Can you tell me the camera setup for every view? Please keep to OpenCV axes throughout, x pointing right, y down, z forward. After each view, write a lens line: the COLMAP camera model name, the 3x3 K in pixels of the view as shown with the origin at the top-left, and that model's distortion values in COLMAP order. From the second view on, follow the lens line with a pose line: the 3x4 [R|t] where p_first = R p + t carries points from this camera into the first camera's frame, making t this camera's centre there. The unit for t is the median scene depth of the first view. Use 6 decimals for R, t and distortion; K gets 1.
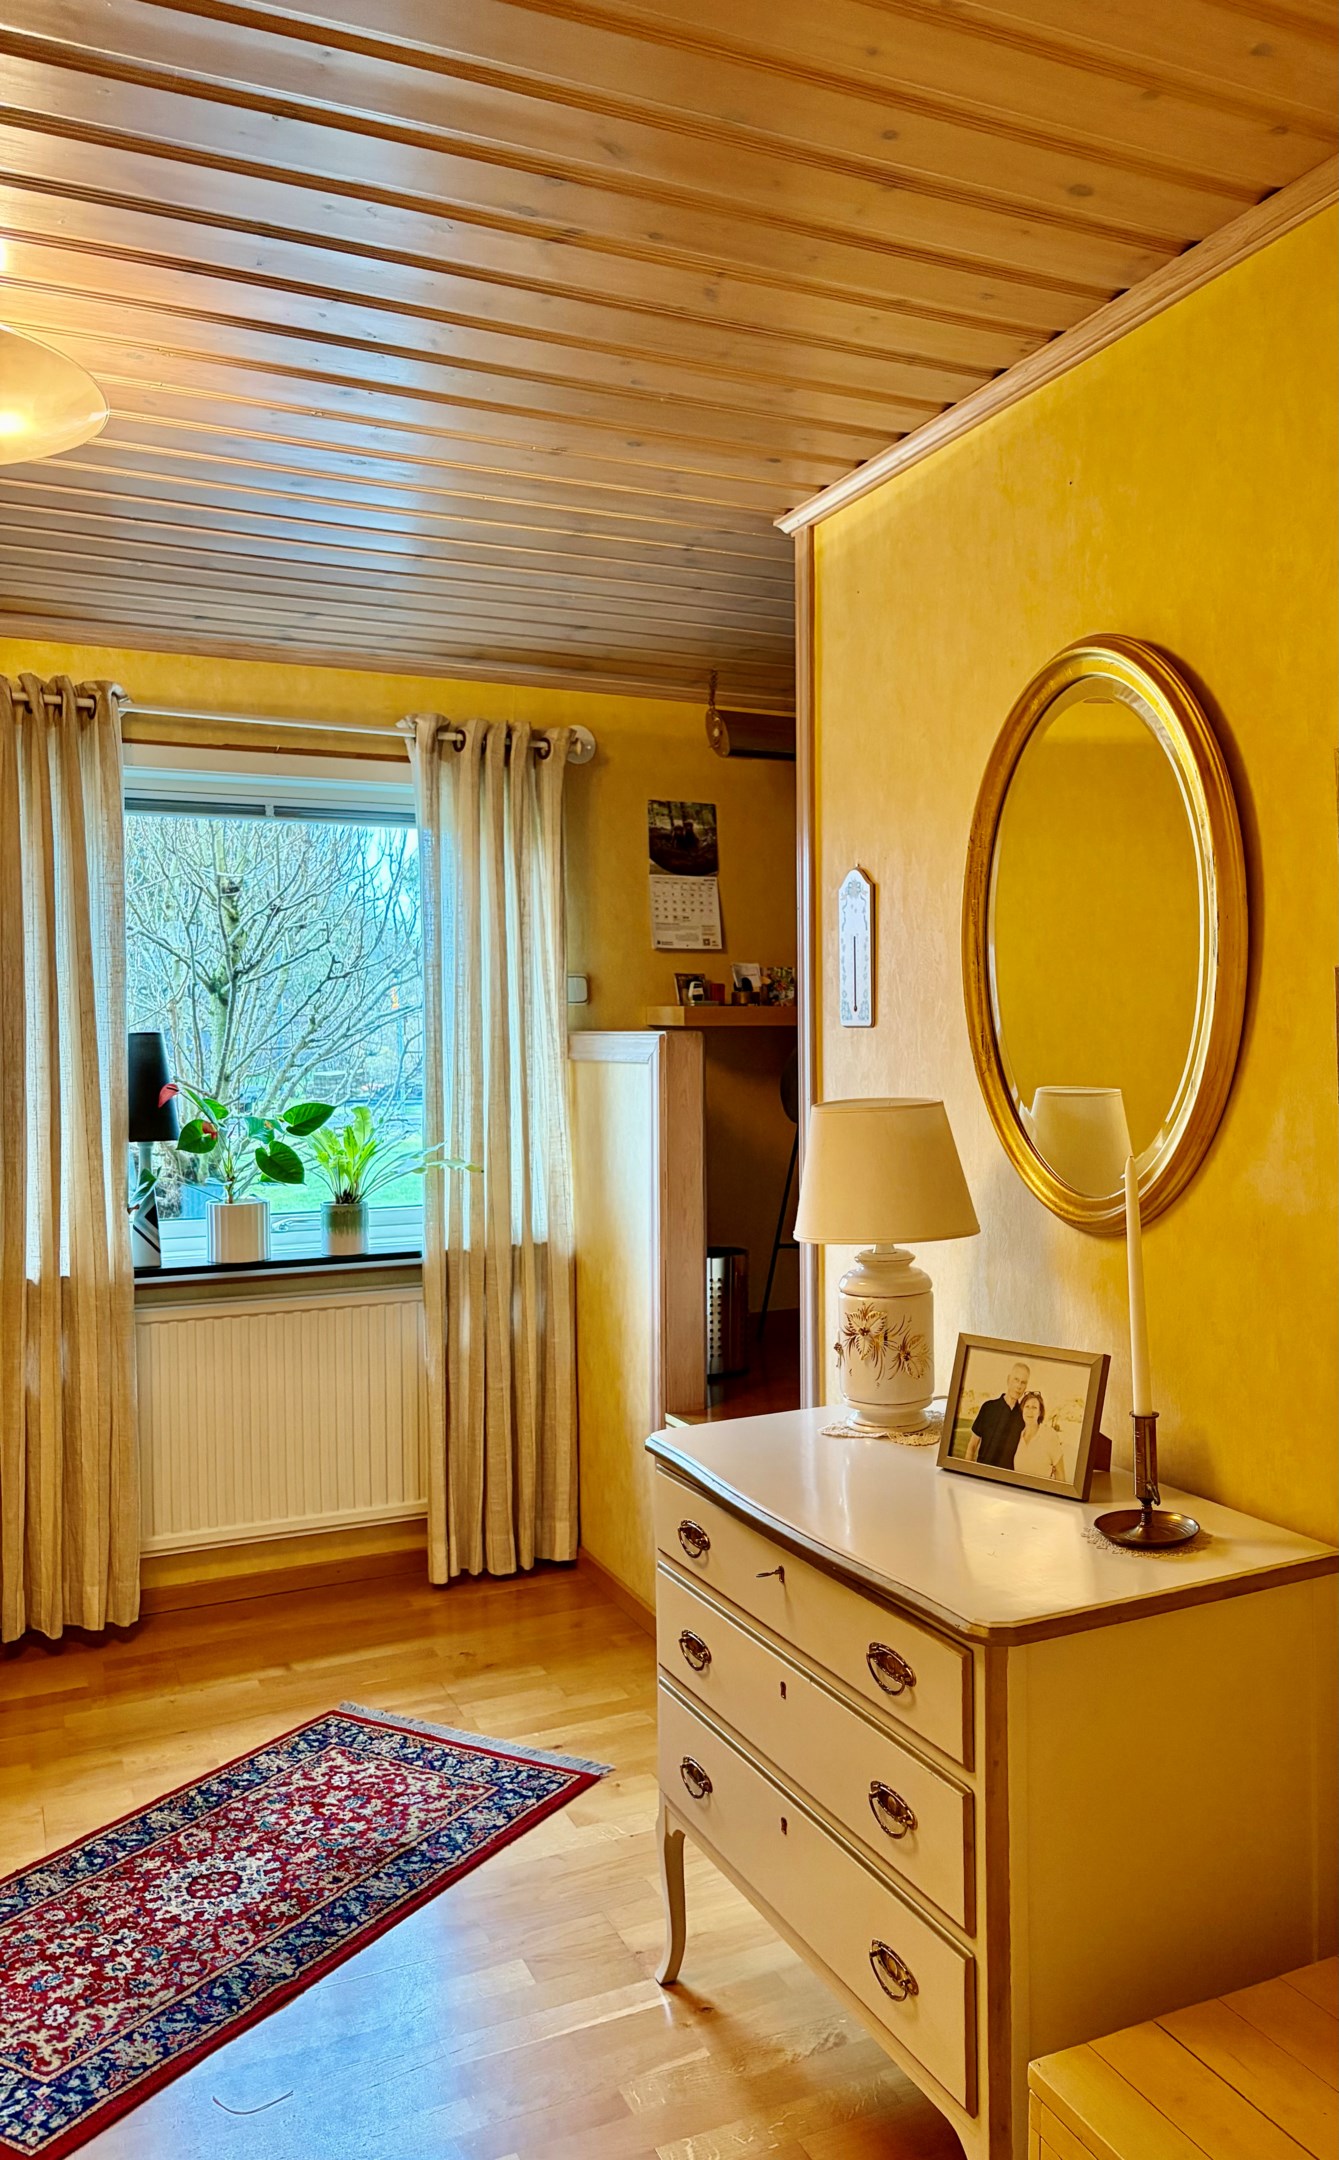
lens RADIAL K [[1560.1, 0, 677.4], [0, 1560.1, 1076.1], [0, 0, 1]] dist [-0.004400, -0.001195]
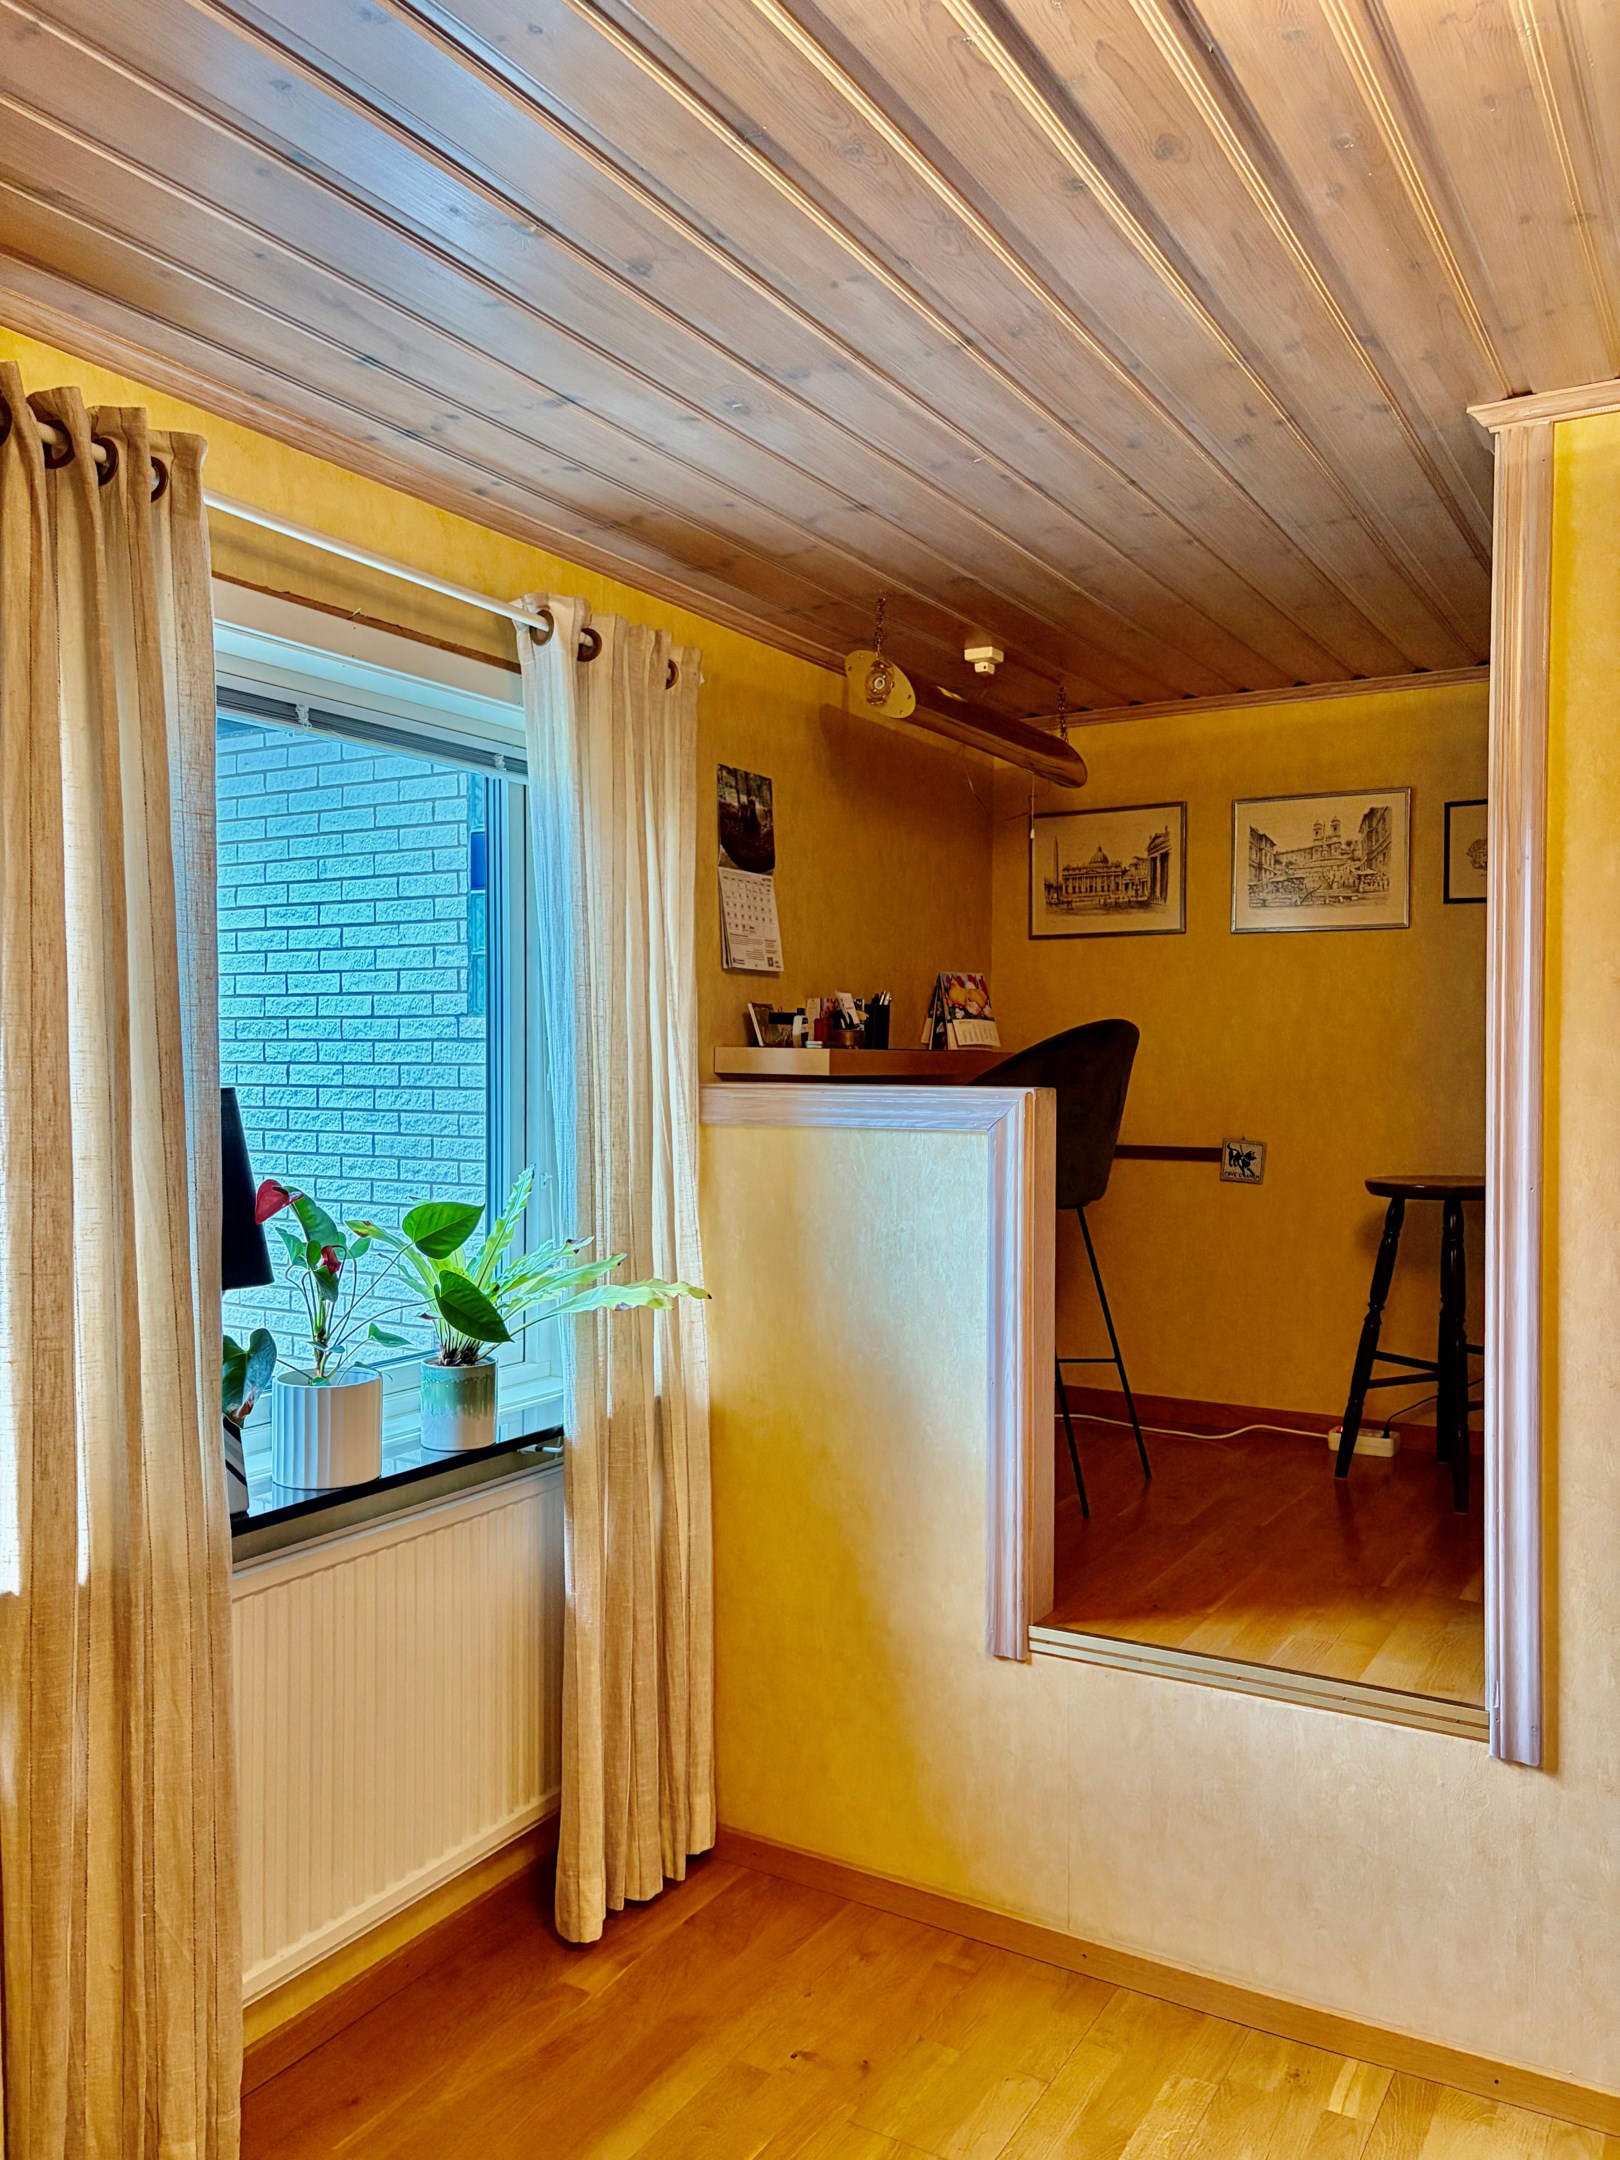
lens RADIAL K [[1656.3, 0, 799.8], [0, 1656.3, 1080.9], [0, 0, 1]] dist [0.016076, 0.005082]
pose [[0.843426, 0.004777, 0.537223, -0.437125], [0.002958, 0.999904, -0.013536, -0.019807], [-0.537236, 0.013005, 0.843331, 0.356234]]
